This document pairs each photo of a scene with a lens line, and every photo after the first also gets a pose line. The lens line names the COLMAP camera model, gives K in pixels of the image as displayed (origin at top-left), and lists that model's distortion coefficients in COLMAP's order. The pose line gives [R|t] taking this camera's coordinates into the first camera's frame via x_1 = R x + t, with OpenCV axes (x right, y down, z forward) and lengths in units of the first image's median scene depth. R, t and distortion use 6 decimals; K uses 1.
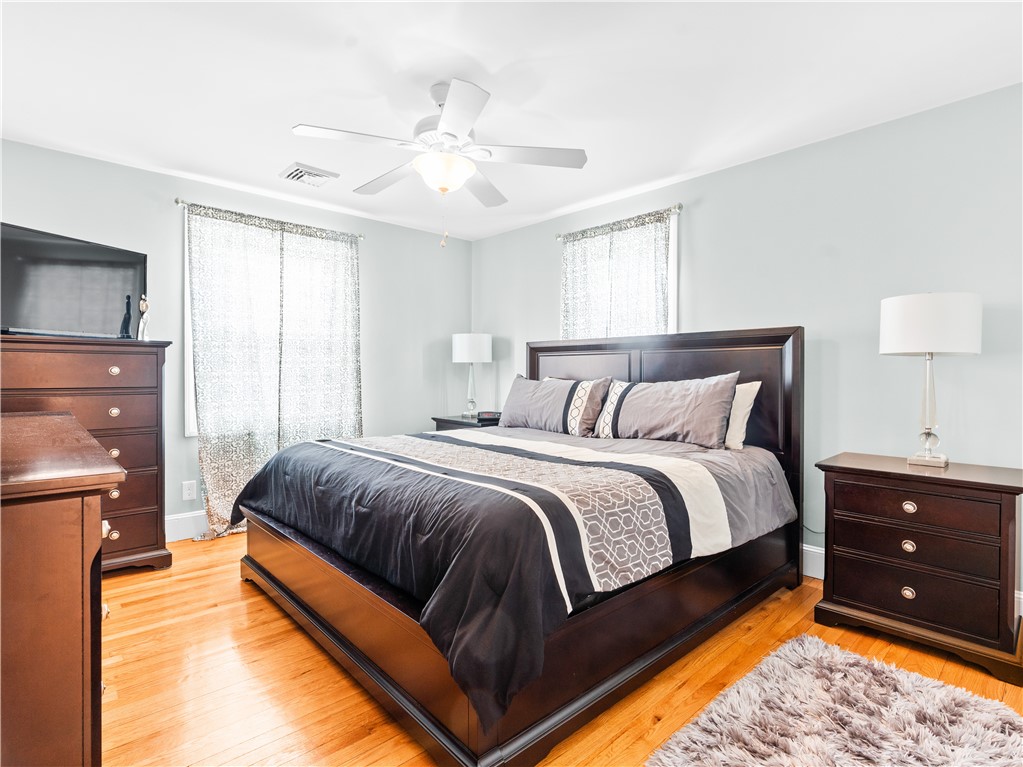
lens RADIAL K [[527.5, 0, 511.5], [0, 527.5, 383.5], [0, 0, 1]] dist [-0.010739, 0.002216]
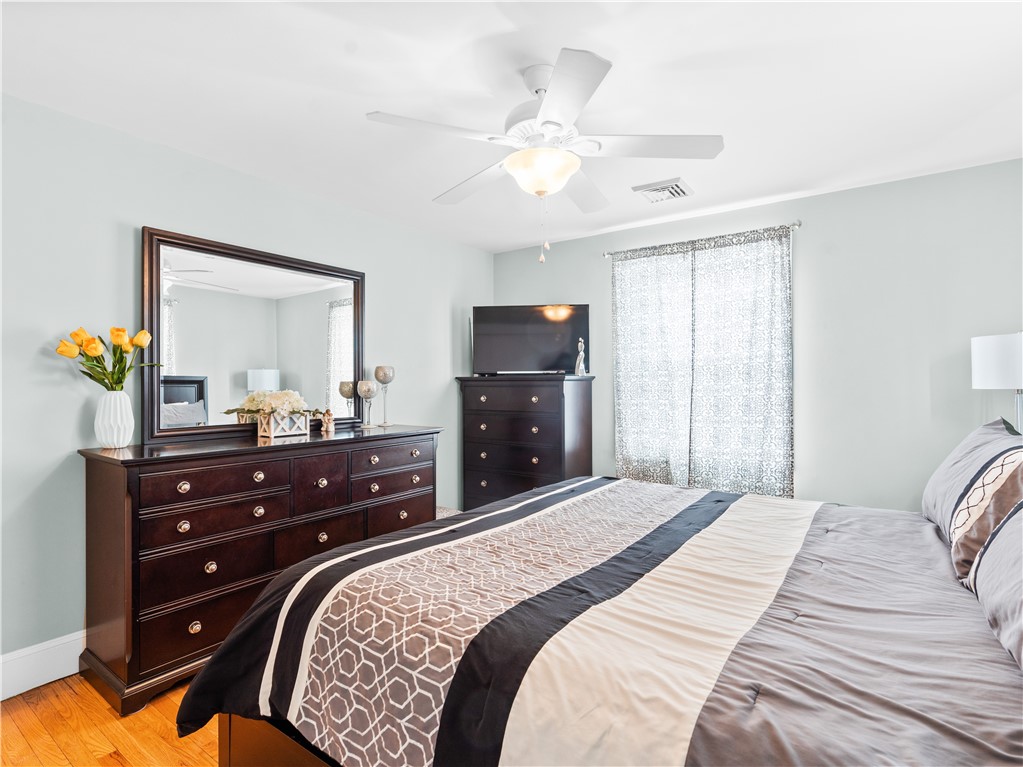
lens RADIAL K [[527.5, 0, 511.5], [0, 527.5, 383.5], [0, 0, 1]] dist [-0.010739, 0.002216]
pose [[0.195826, -0.003899, -0.980631, 0.418336], [-0.016505, 0.999837, -0.007271, -0.040492], [0.980500, 0.017609, 0.195730, 0.499487]]
